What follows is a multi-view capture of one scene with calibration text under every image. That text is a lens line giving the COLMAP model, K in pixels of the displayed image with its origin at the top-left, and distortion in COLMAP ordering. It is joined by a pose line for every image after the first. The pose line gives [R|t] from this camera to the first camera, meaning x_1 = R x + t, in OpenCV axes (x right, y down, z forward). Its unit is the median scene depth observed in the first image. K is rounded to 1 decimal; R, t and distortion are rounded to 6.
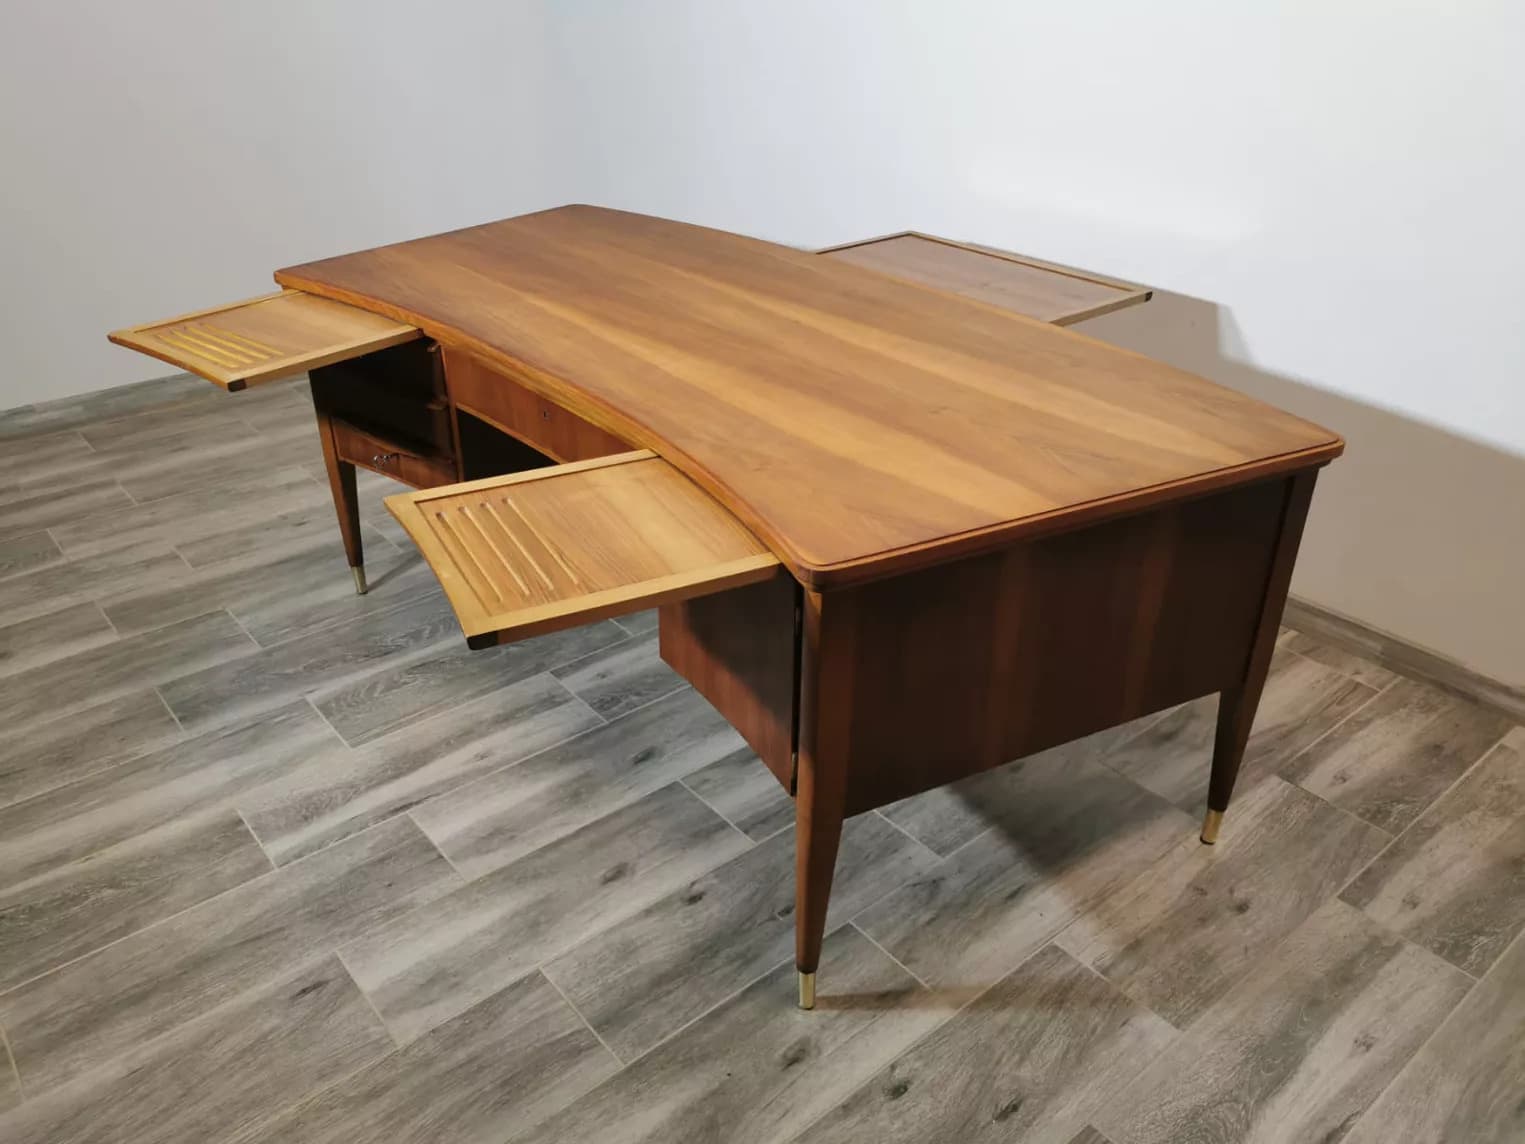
lens RADIAL K [[1172.1, 0, 770.5], [0, 1172.1, 587.1], [0, 0, 1]] dist [0.070265, -0.098678]
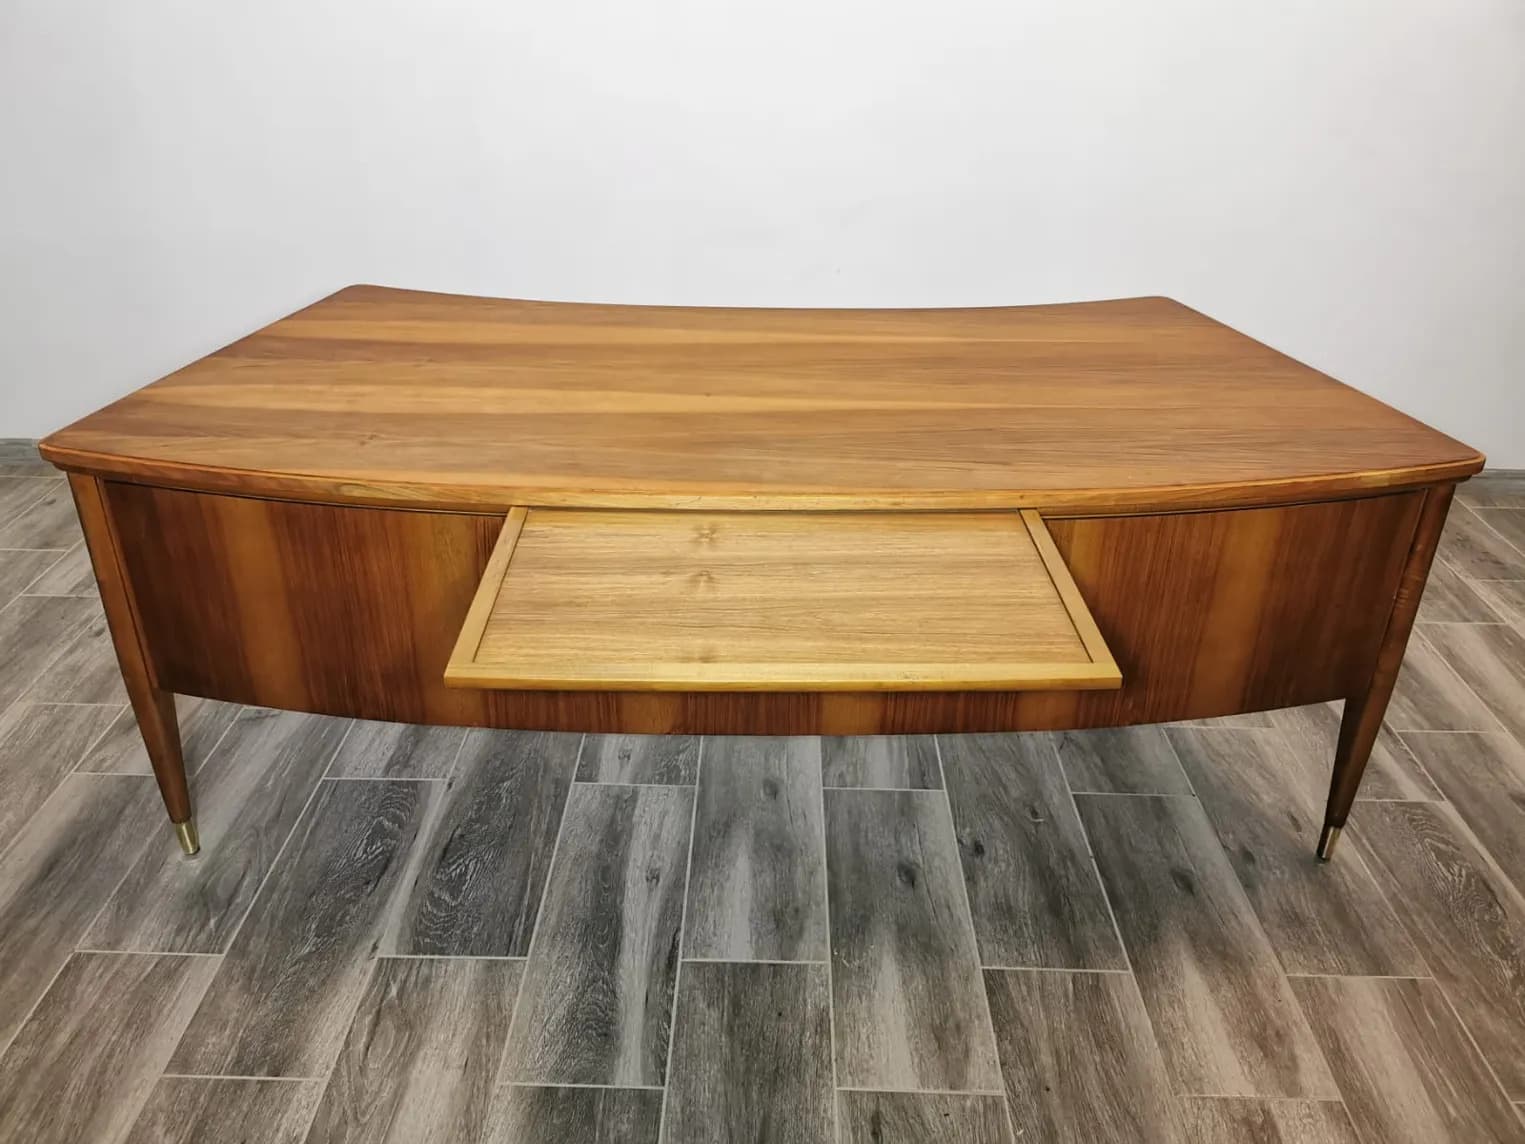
lens RADIAL K [[1172.1, 0, 772.0], [0, 1172.1, 571.7], [0, 0, 1]] dist [0.070265, -0.098678]
pose [[0.650162, -0.356409, 0.671016, -0.720443], [0.362265, 0.921718, 0.138562, -0.162257], [-0.667872, 0.152997, 0.728381, 0.273218]]
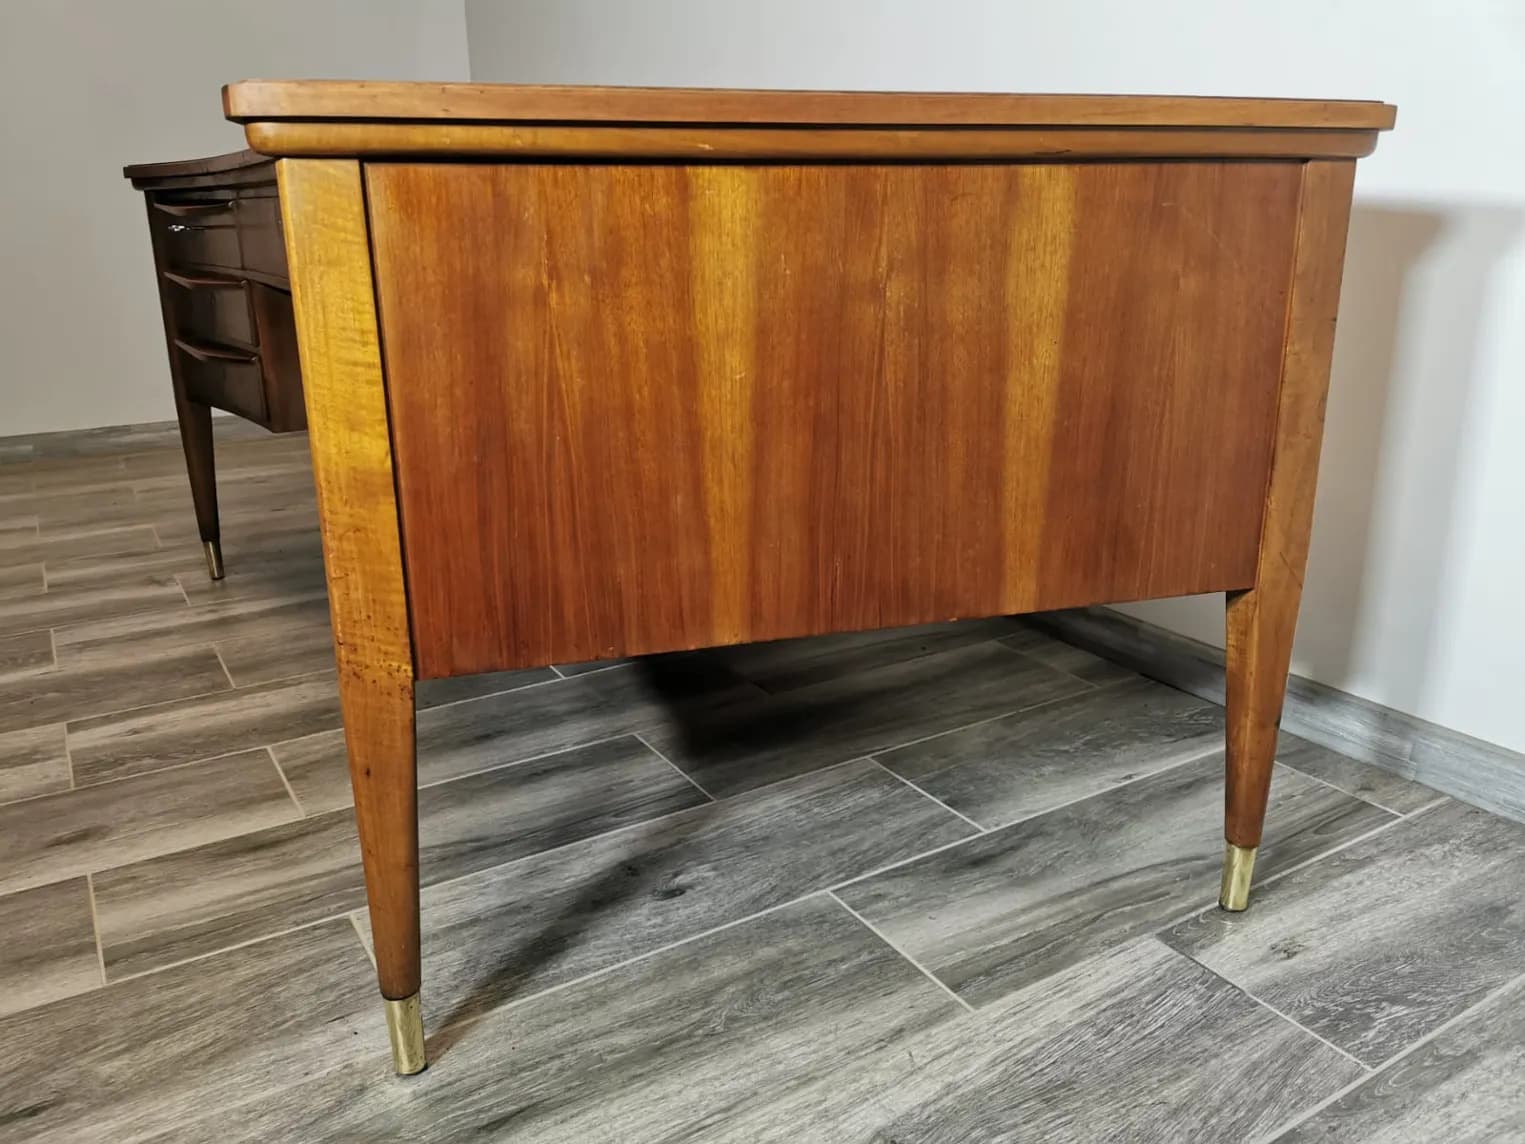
lens RADIAL K [[1172.1, 0, 772.1], [0, 1172.1, 576.9], [0, 0, 1]] dist [0.070265, -0.098678]
pose [[0.990011, 0.023710, -0.138985, 0.338791], [-0.052101, 0.977508, -0.204363, 0.123030], [0.131014, 0.209563, 0.968978, 0.447147]]
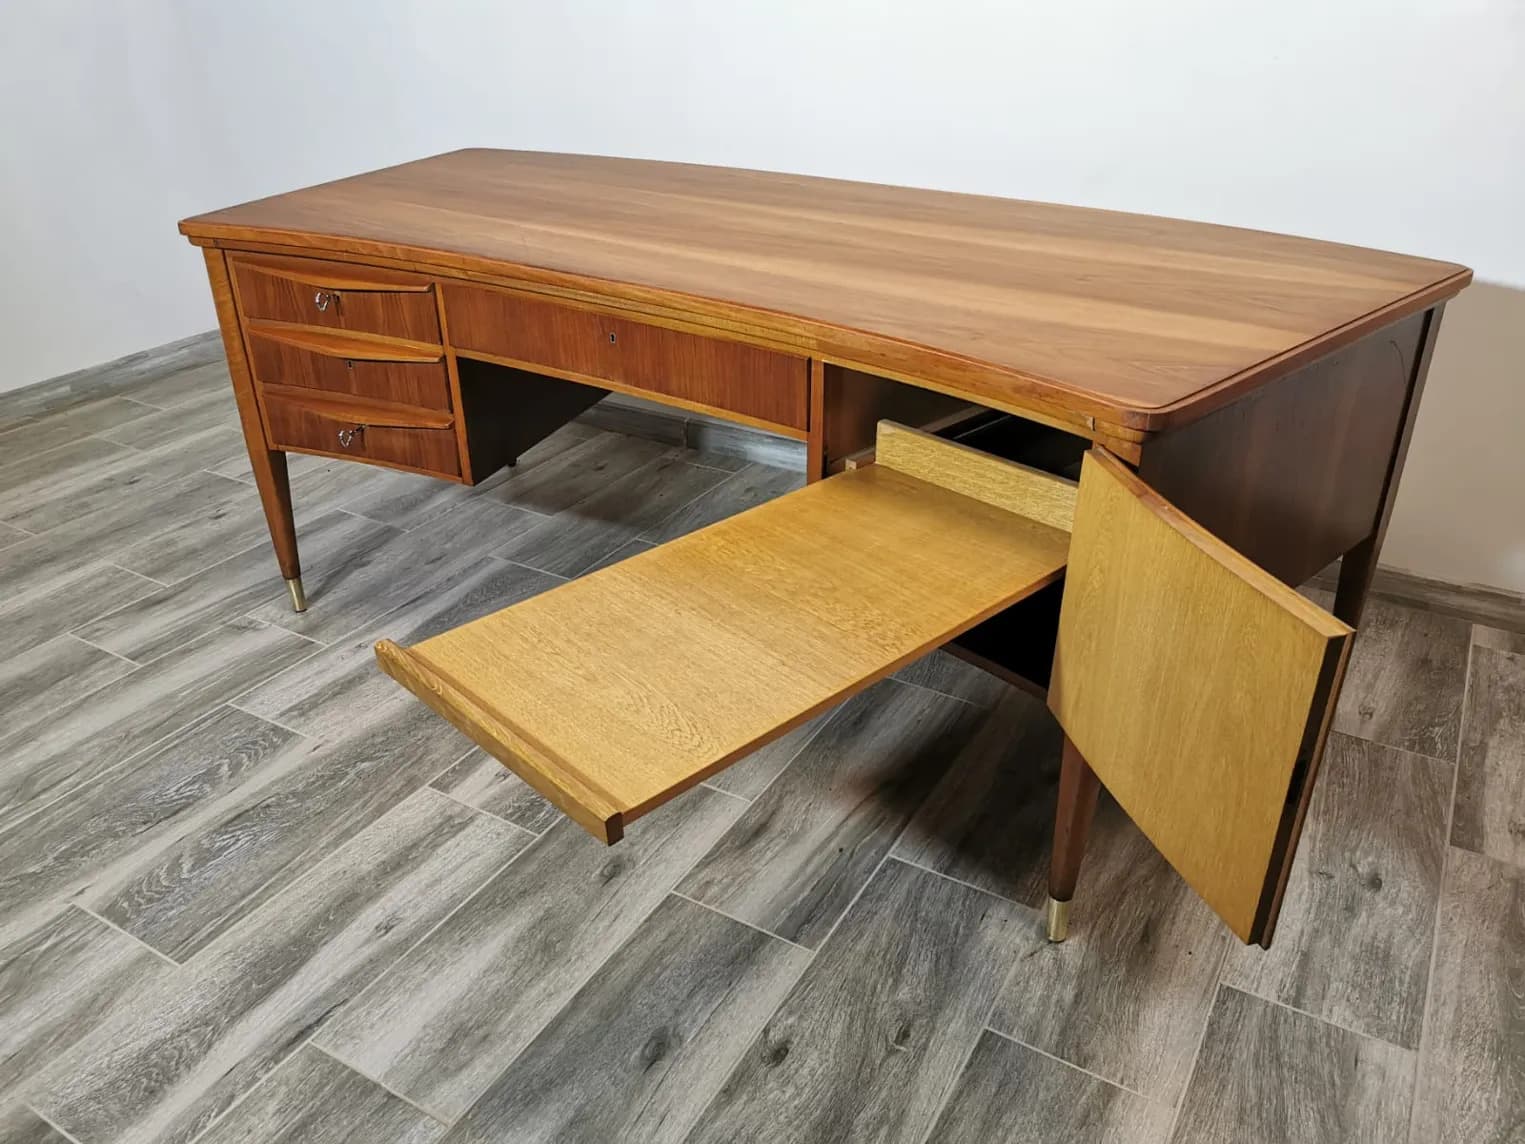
lens RADIAL K [[1172.1, 0, 773.5], [0, 1172.1, 567.0], [0, 0, 1]] dist [0.070265, -0.098678]
pose [[0.940655, -0.163957, 0.297130, -0.208863], [0.173349, 0.984846, -0.005346, -0.025329], [-0.291751, 0.056536, 0.954822, 0.252722]]
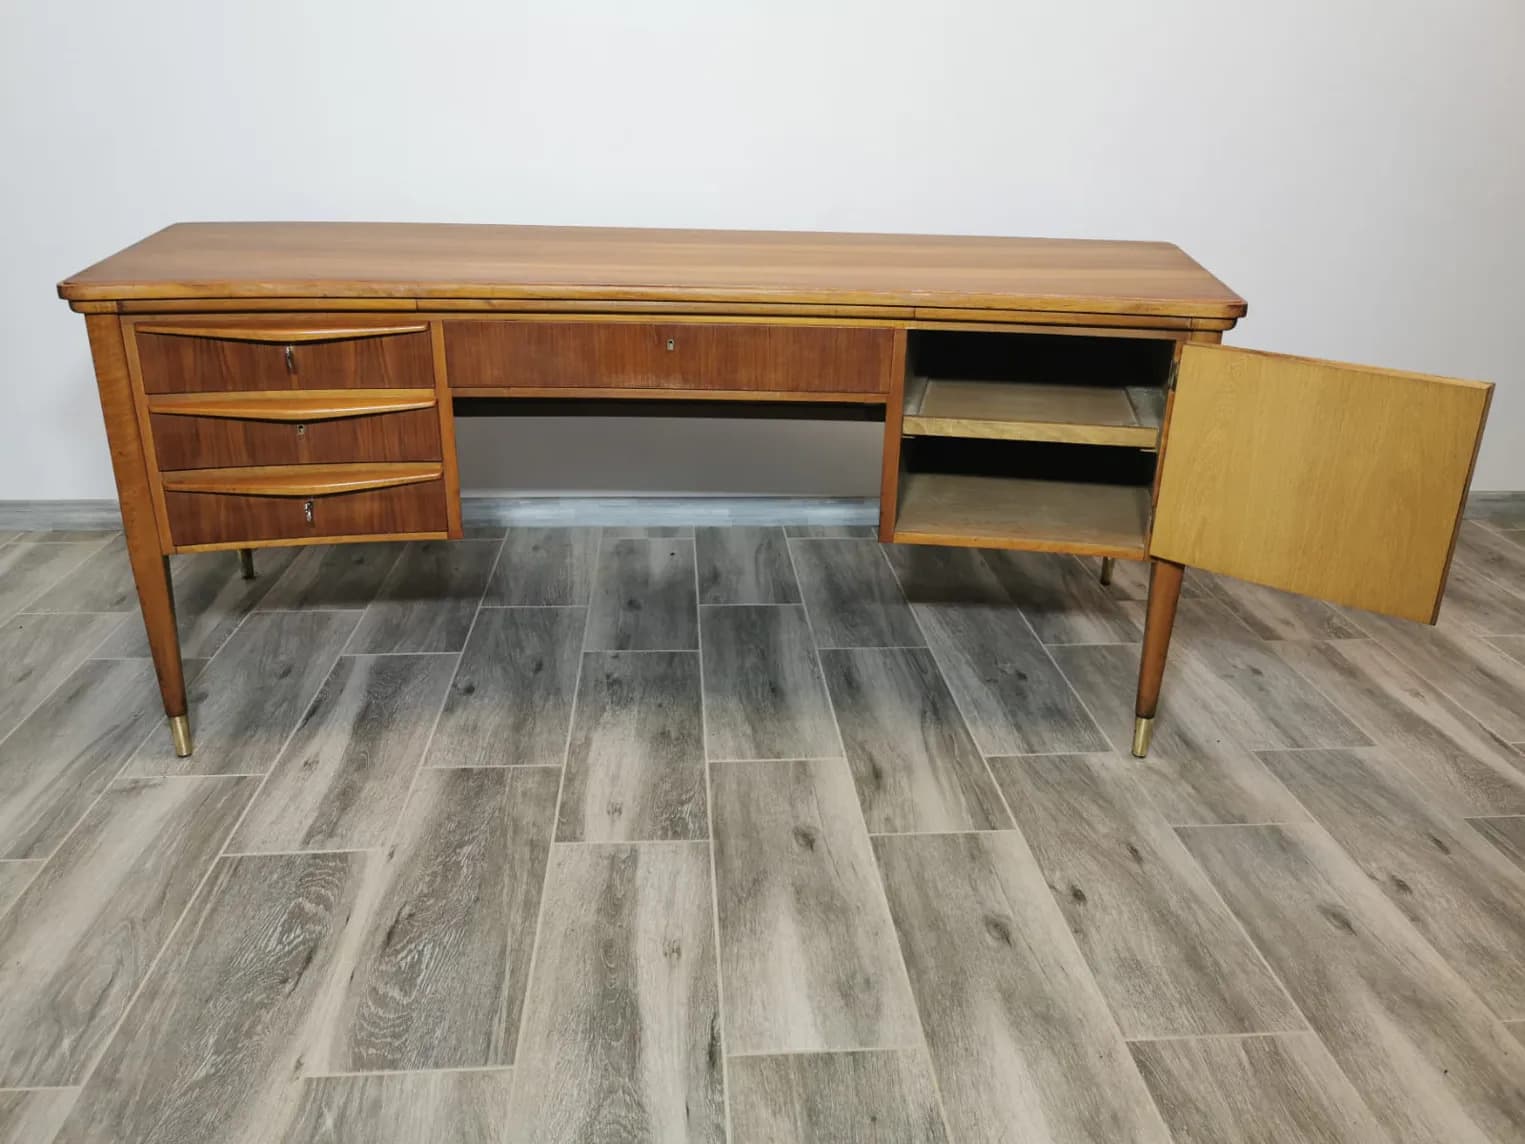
lens RADIAL K [[1172.1, 0, 773.4], [0, 1172.1, 564.4], [0, 0, 1]] dist [0.070265, -0.098678]
pose [[0.578244, -0.289155, 0.762905, -0.681895], [0.387851, 0.920094, 0.054760, -0.075658], [-0.717778, 0.264229, 0.644188, 0.485132]]
